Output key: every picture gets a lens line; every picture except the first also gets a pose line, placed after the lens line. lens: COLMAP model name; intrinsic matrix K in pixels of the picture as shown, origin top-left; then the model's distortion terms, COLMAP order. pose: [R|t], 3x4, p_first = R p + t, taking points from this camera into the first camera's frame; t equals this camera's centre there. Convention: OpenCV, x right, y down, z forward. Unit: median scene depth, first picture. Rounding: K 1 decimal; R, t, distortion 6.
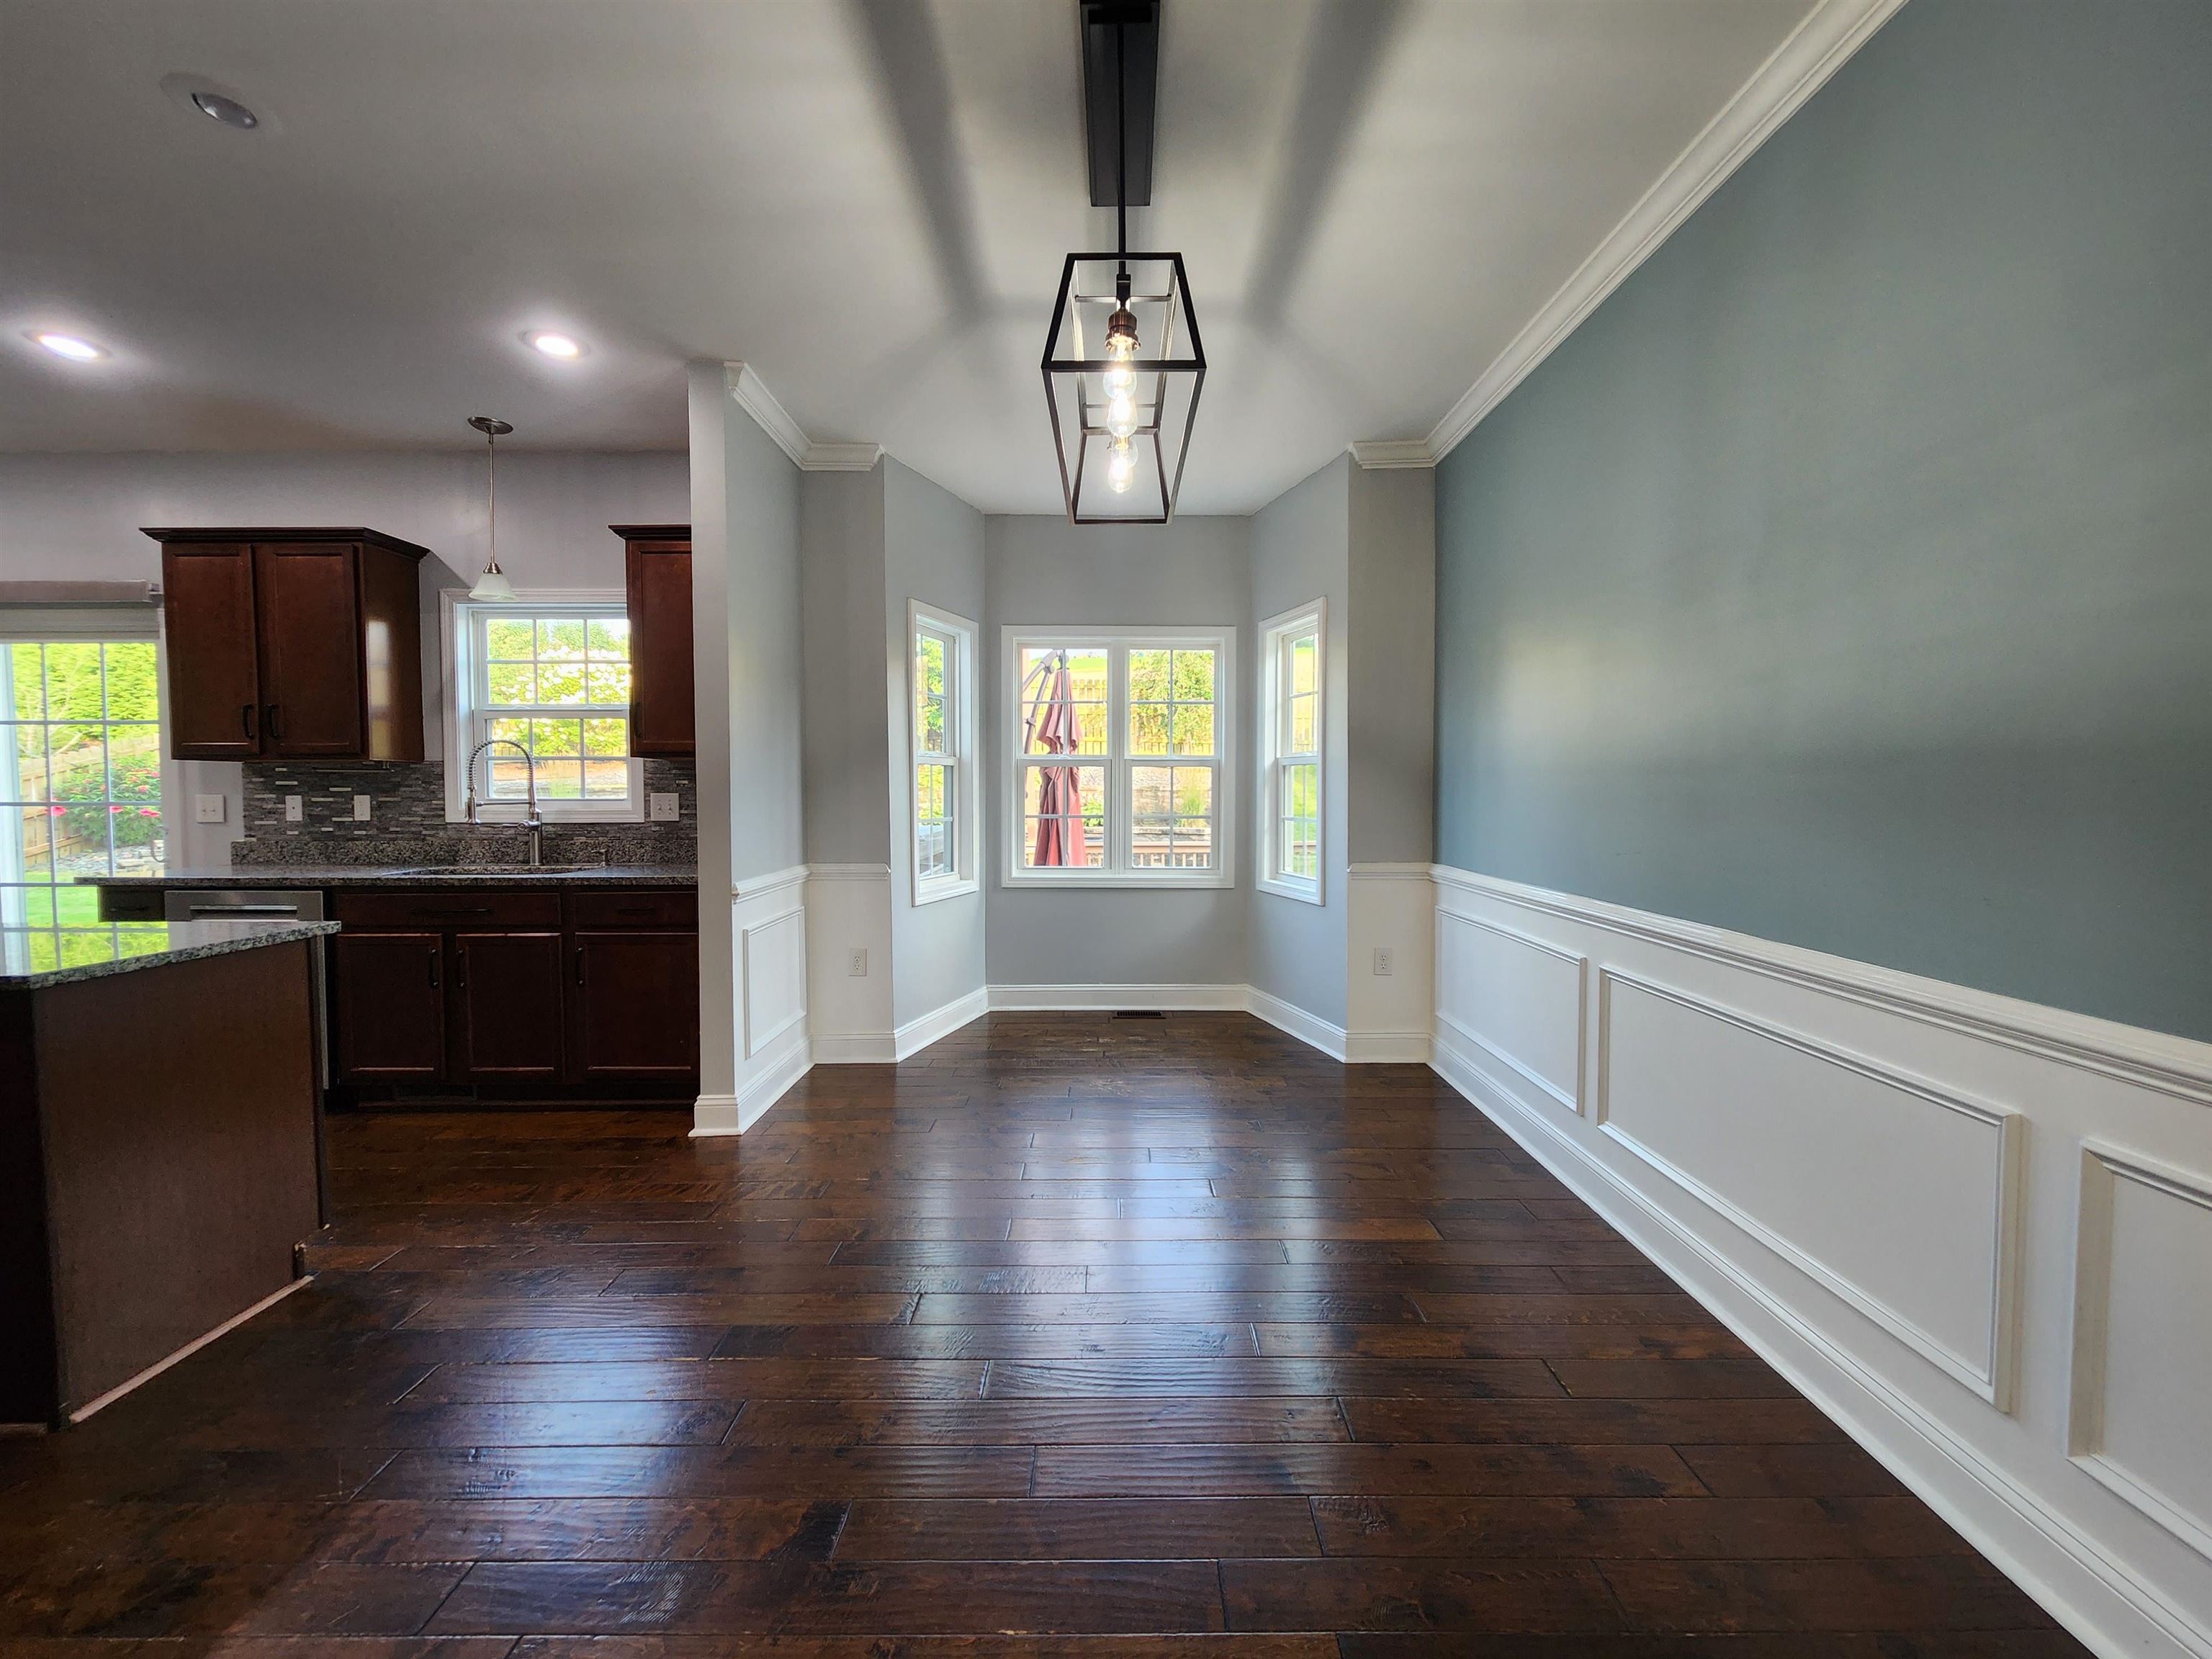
lens RADIAL K [[900.7, 0, 1108.5], [0, 900.7, 828.4], [0, 0, 1]] dist [0.002939, -0.003327]
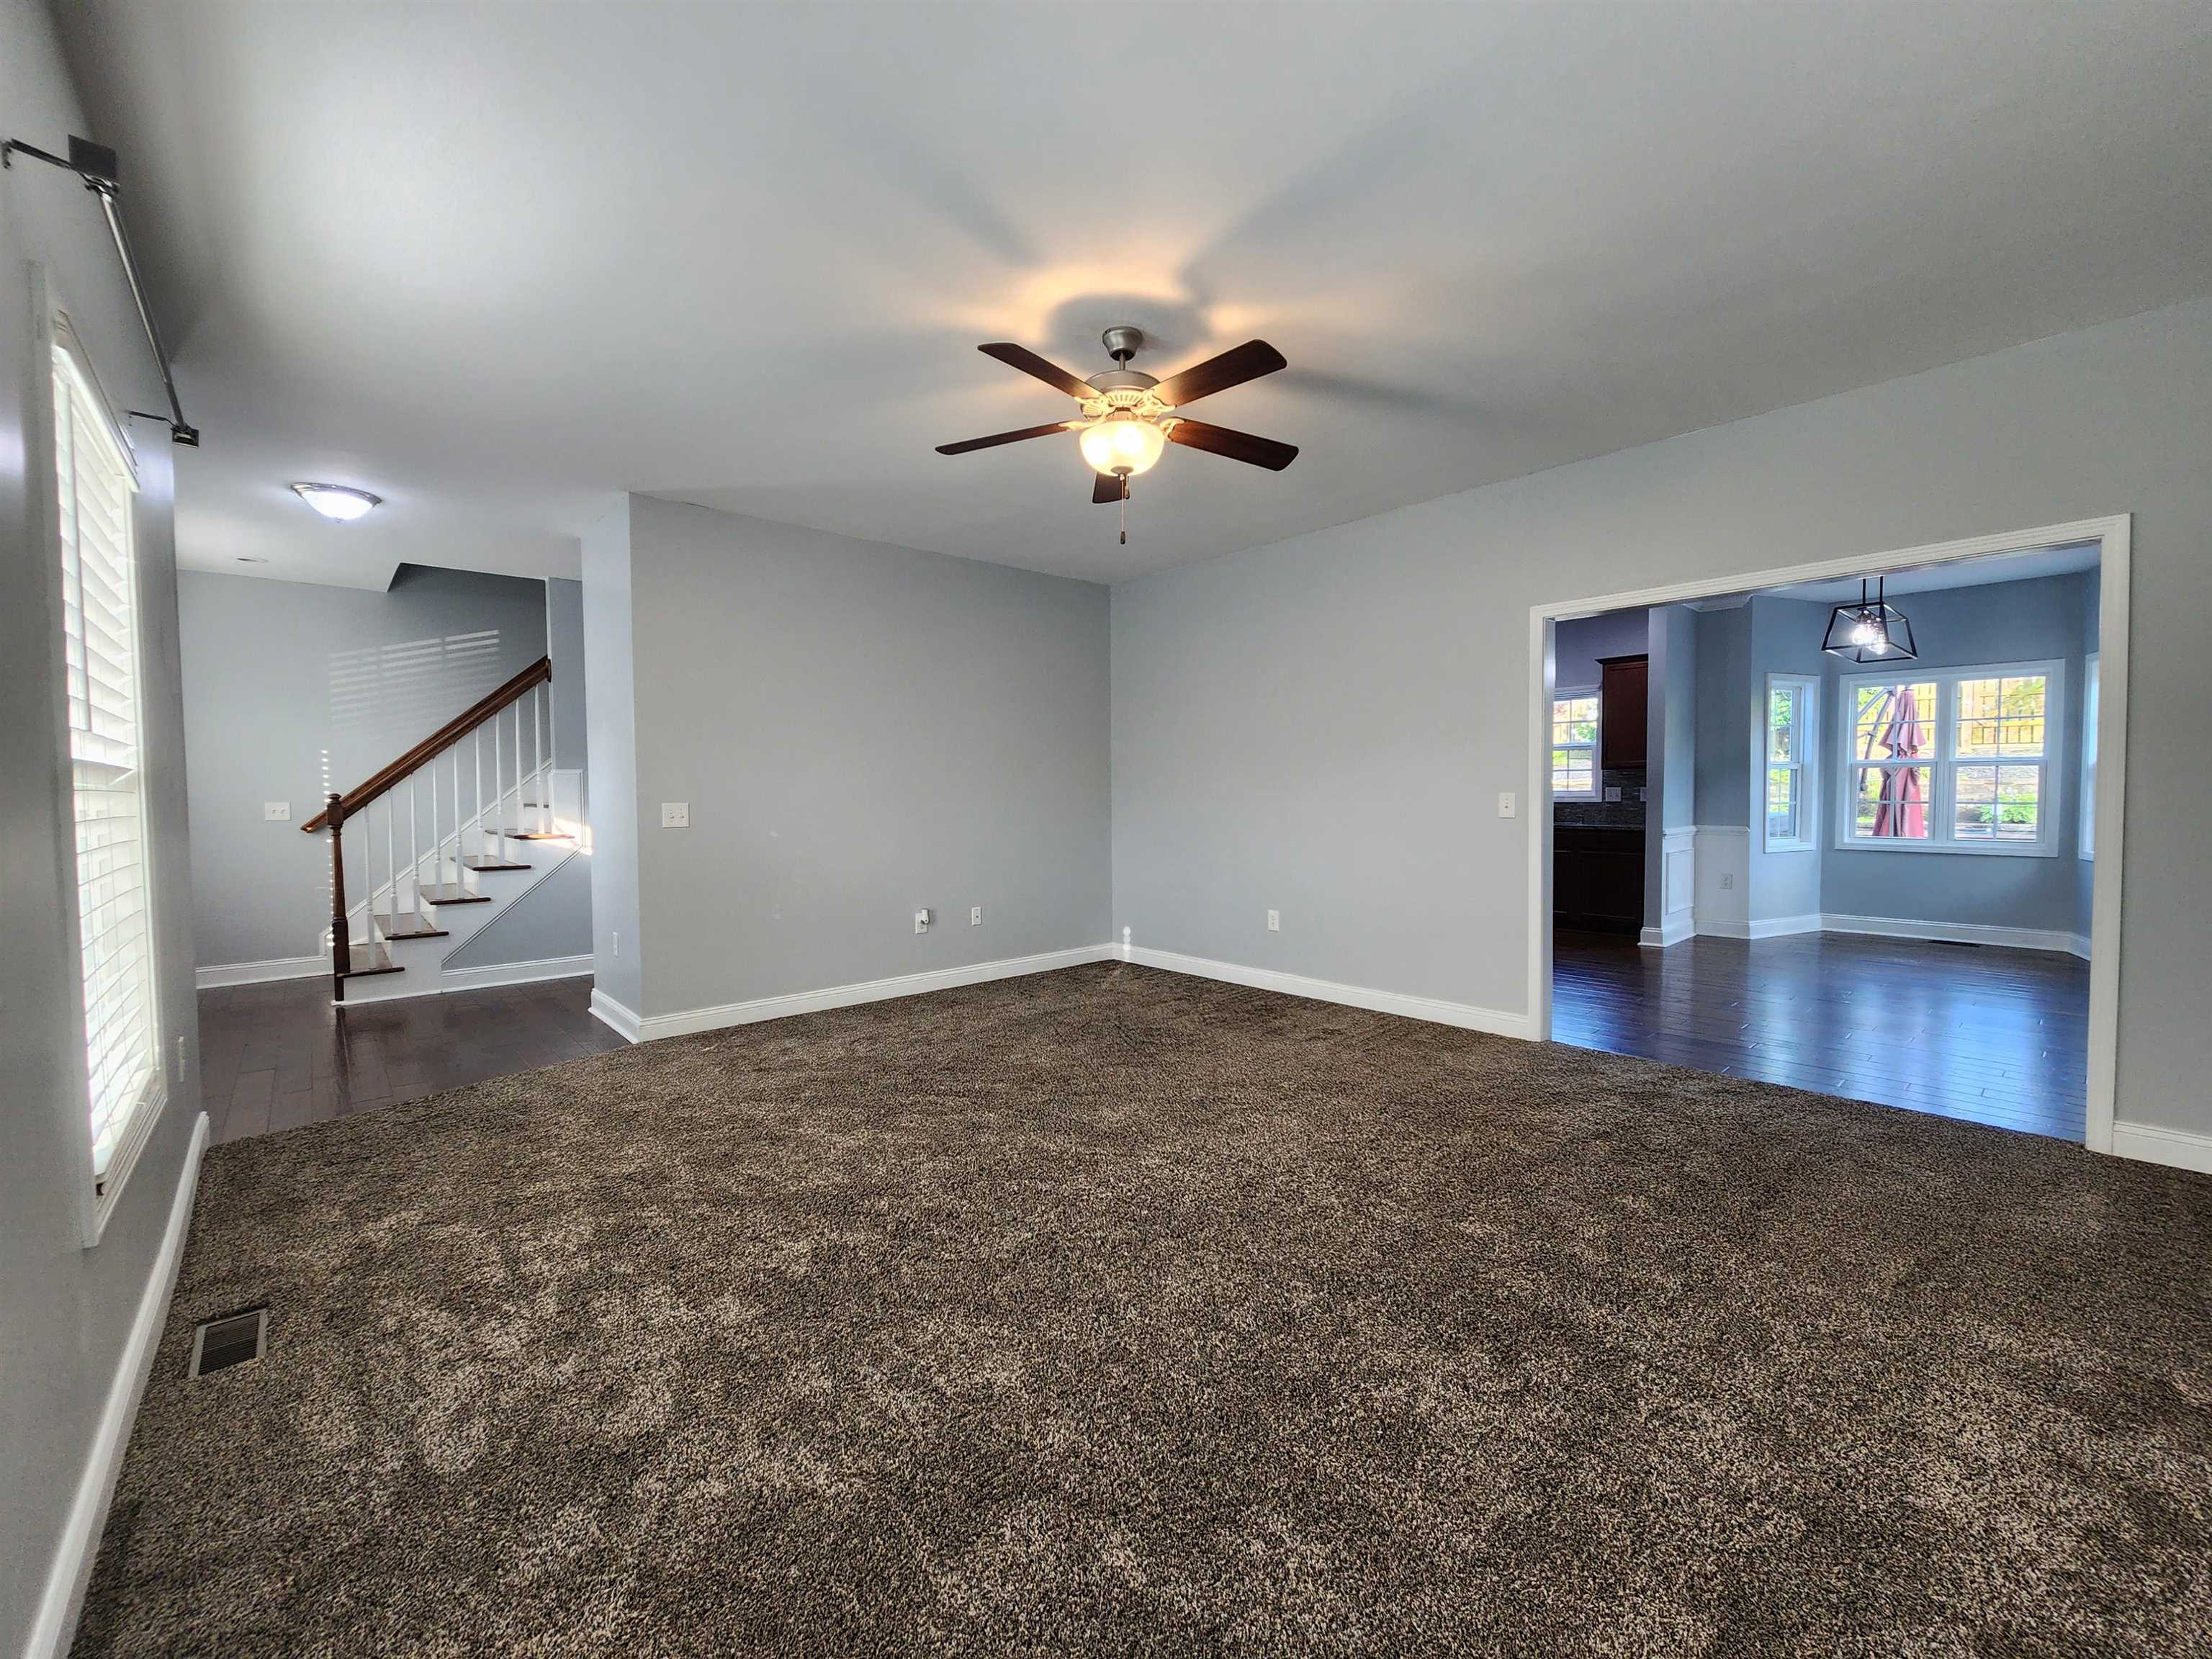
lens RADIAL K [[900.7, 0, 1112.3], [0, 900.7, 824.2], [0, 0, 1]] dist [0.002939, -0.003327]
pose [[0.668696, 0.024075, -0.743146, 0.240646], [-0.024855, 0.999641, 0.010020, 0.048923], [0.743120, 0.011770, 0.669055, -1.135782]]
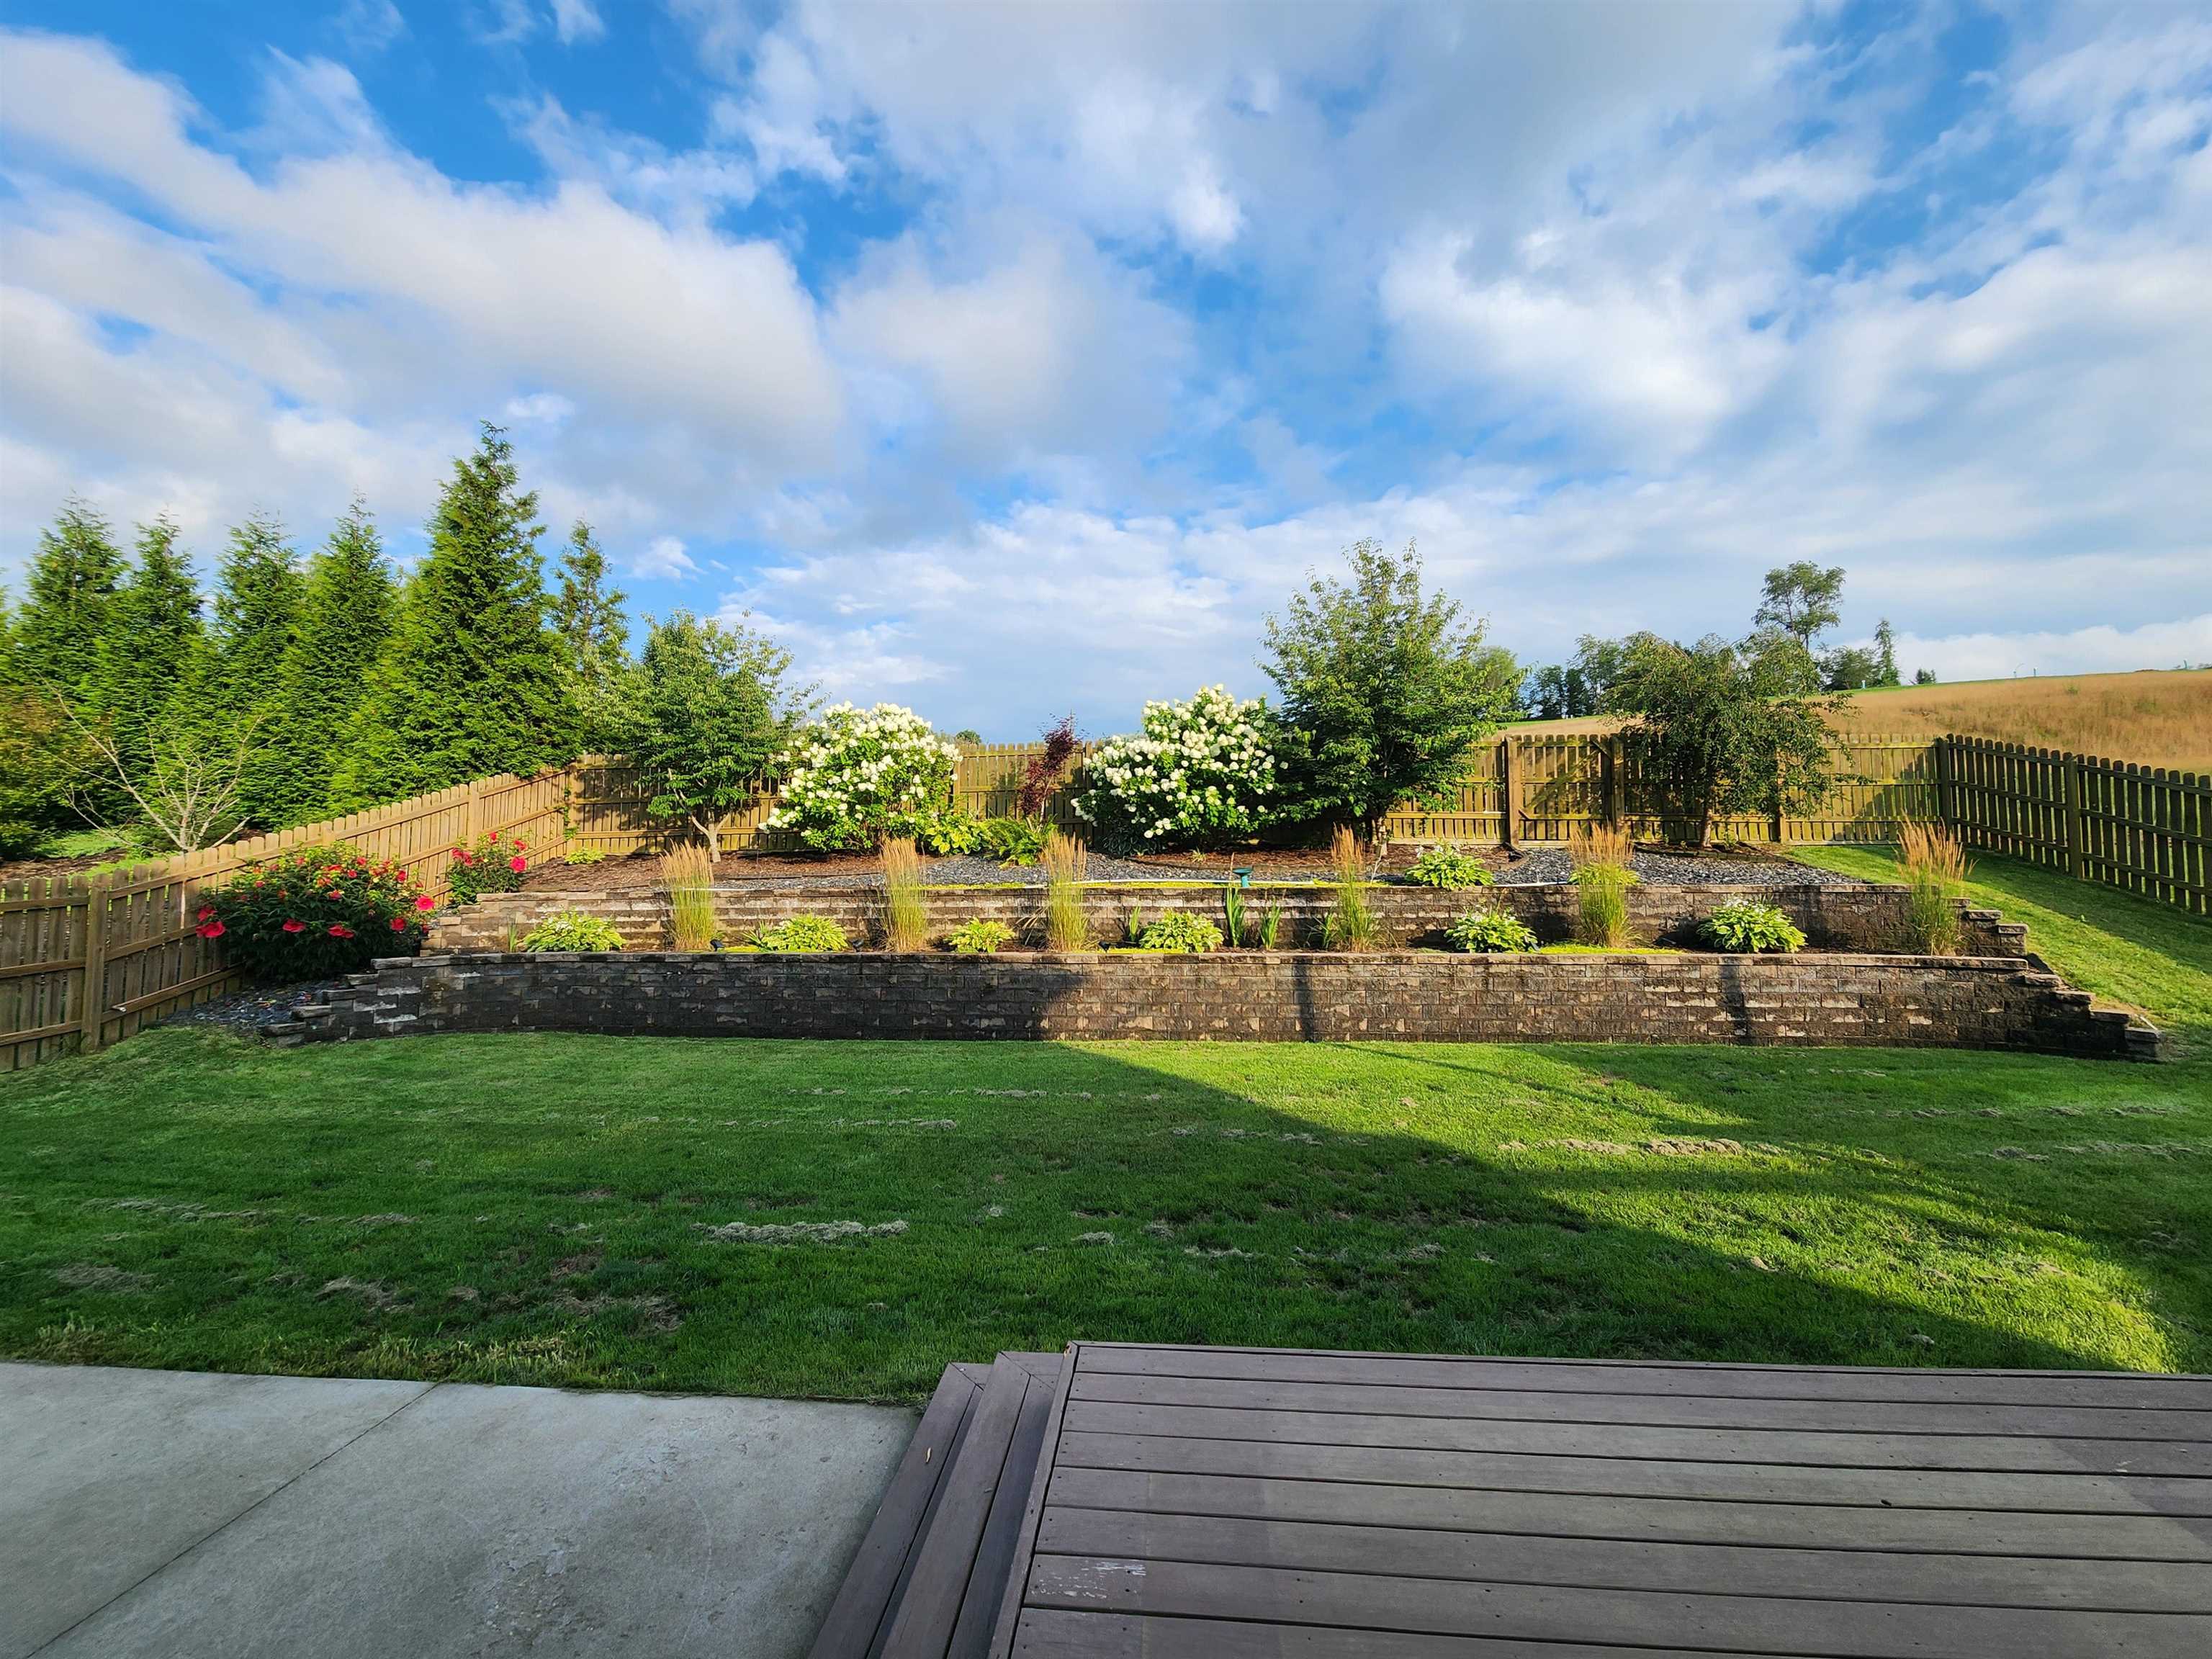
lens RADIAL K [[900.7, 0, 1106.2], [0, 900.7, 829.6], [0, 0, 1]] dist [0.002939, -0.003327]
pose [[0.997375, -0.008302, -0.071929, -1.718970], [0.001326, 0.995334, -0.096485, -0.103116], [0.072395, 0.096136, 0.992732, 1.411867]]
